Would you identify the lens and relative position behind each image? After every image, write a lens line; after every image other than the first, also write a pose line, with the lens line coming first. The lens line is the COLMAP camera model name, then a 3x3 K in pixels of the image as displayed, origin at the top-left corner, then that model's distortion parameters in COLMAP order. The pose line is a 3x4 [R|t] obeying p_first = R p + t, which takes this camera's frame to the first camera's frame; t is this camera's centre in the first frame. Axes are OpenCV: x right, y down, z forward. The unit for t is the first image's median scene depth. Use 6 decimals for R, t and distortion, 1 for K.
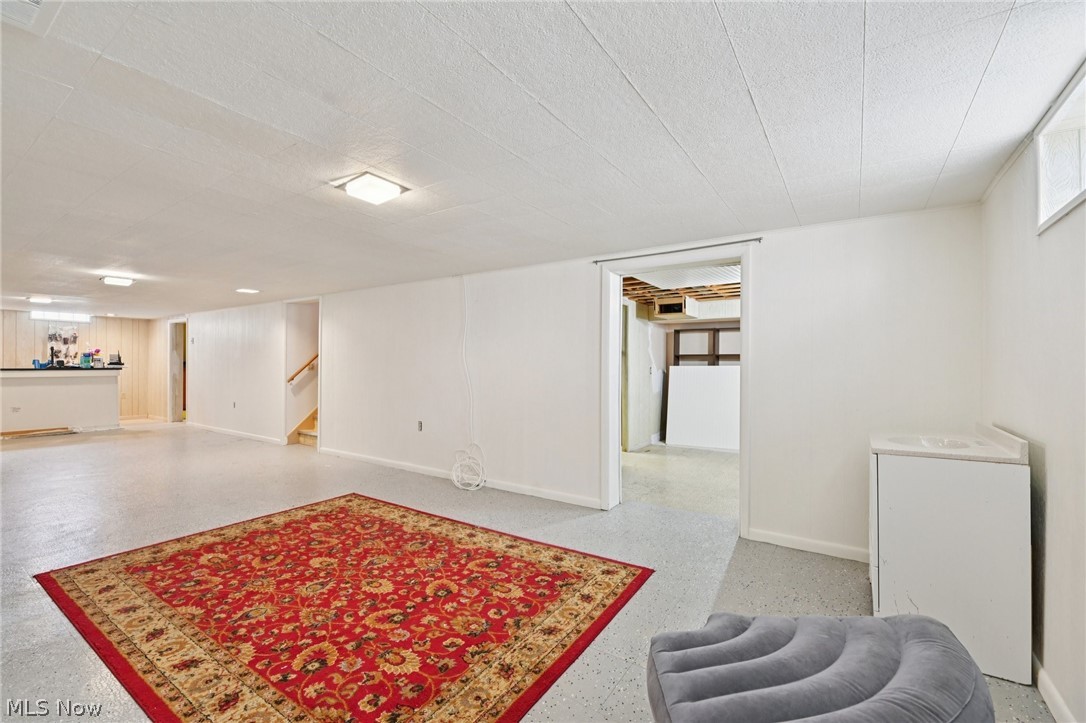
lens RADIAL K [[462.7, 0, 548.2], [0, 462.7, 365.1], [0, 0, 1]] dist [-0.003574, -0.002482]
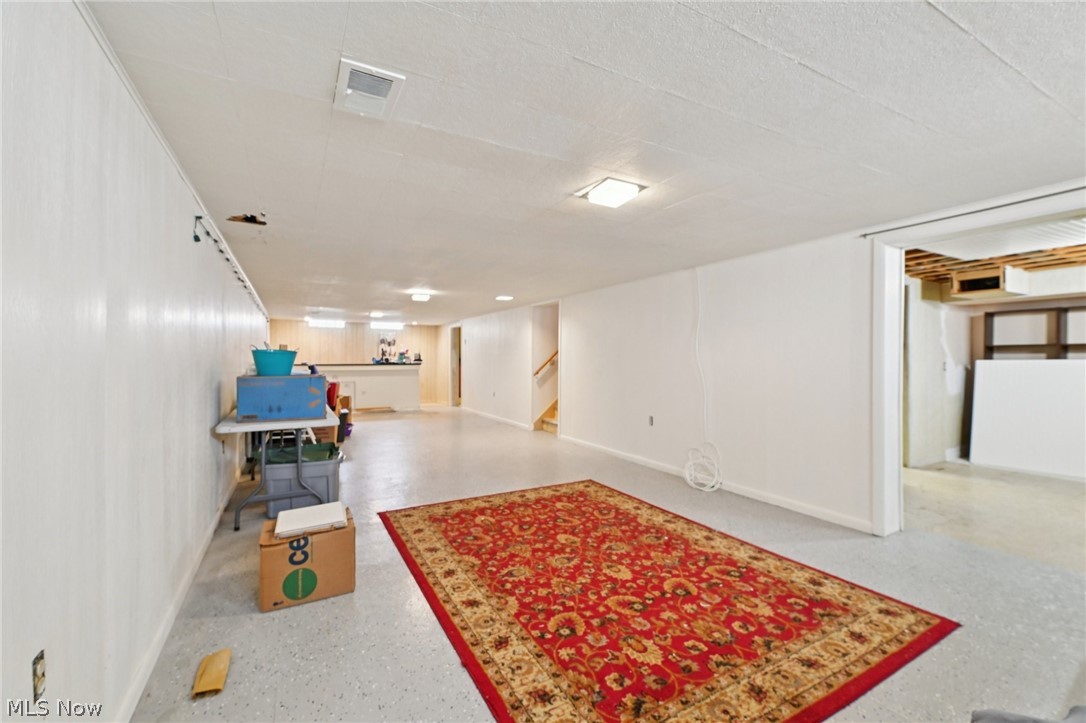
lens RADIAL K [[462.7, 0, 540.8], [0, 462.7, 361.4], [0, 0, 1]] dist [-0.003574, -0.002482]
pose [[0.883570, -0.002653, -0.468291, -0.025600], [0.003444, 0.999994, 0.000833, 0.000493], [0.468286, -0.002349, 0.883574, -0.006006]]
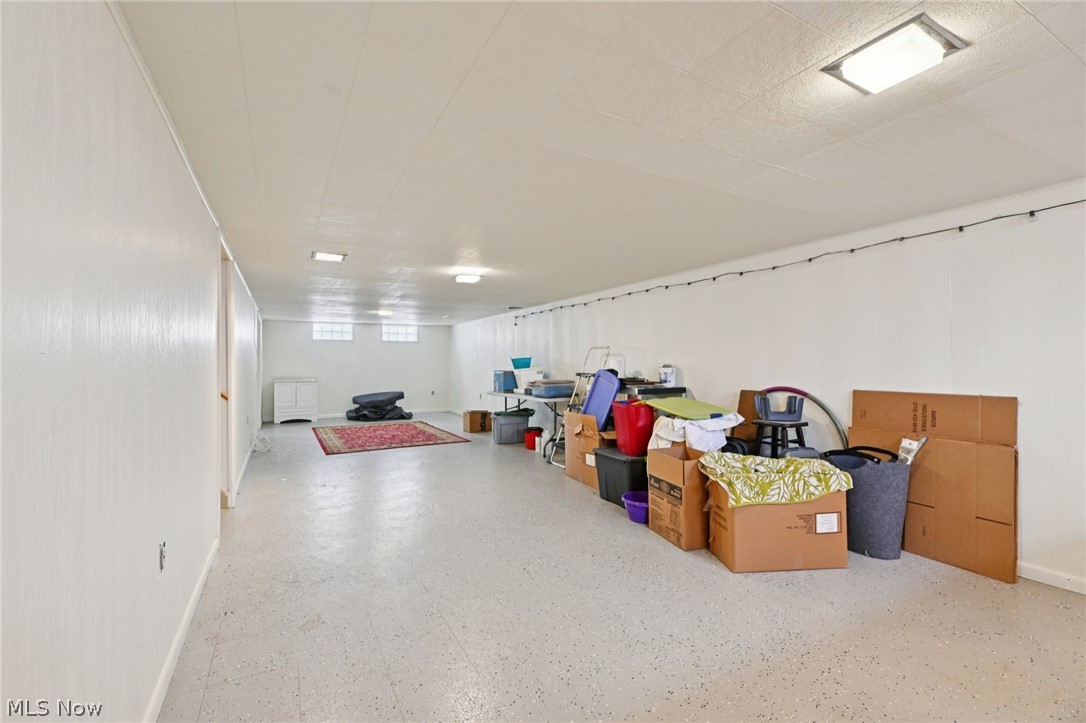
lens RADIAL K [[462.7, 0, 540.6], [0, 462.7, 362.0], [0, 0, 1]] dist [-0.003574, -0.002482]
pose [[0.889709, 0.000877, -0.456528, -0.583836], [-0.001045, 0.999999, -0.000117, -0.007860], [0.456528, 0.000581, 0.889709, 0.329931]]
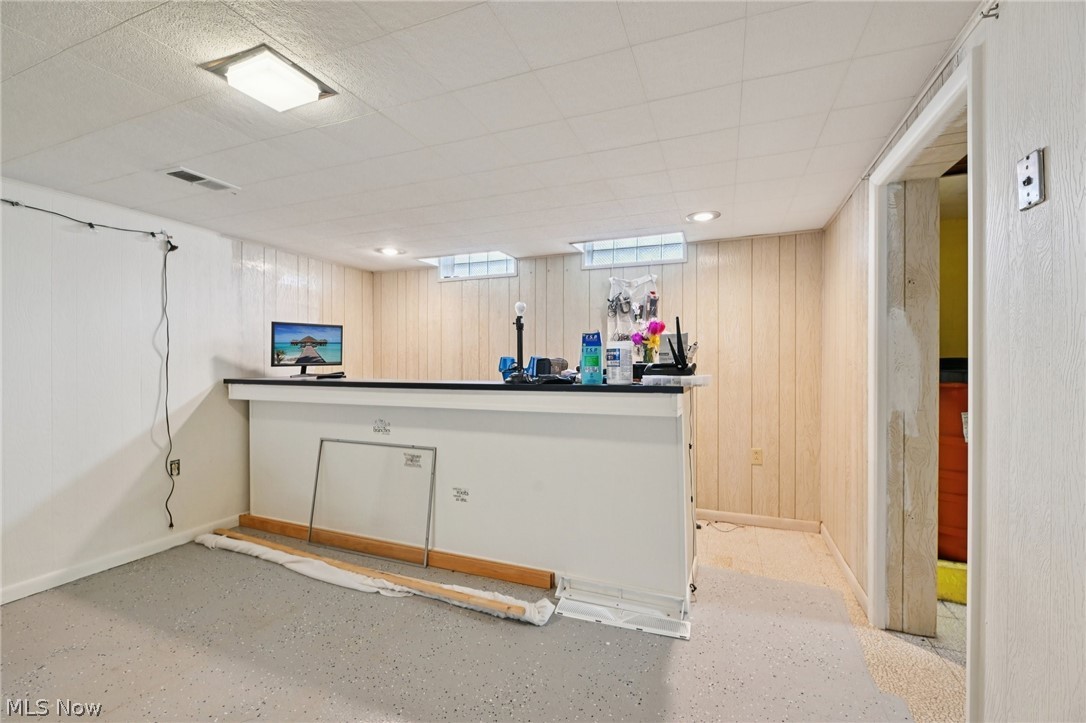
lens RADIAL K [[462.7, 0, 540.3], [0, 462.7, 365.1], [0, 0, 1]] dist [-0.003574, -0.002482]
pose [[0.220128, 0.000341, -0.975471, -1.707600], [-0.000743, 1.000000, 0.000182, -0.012416], [0.975471, 0.000685, 0.220128, 2.117326]]
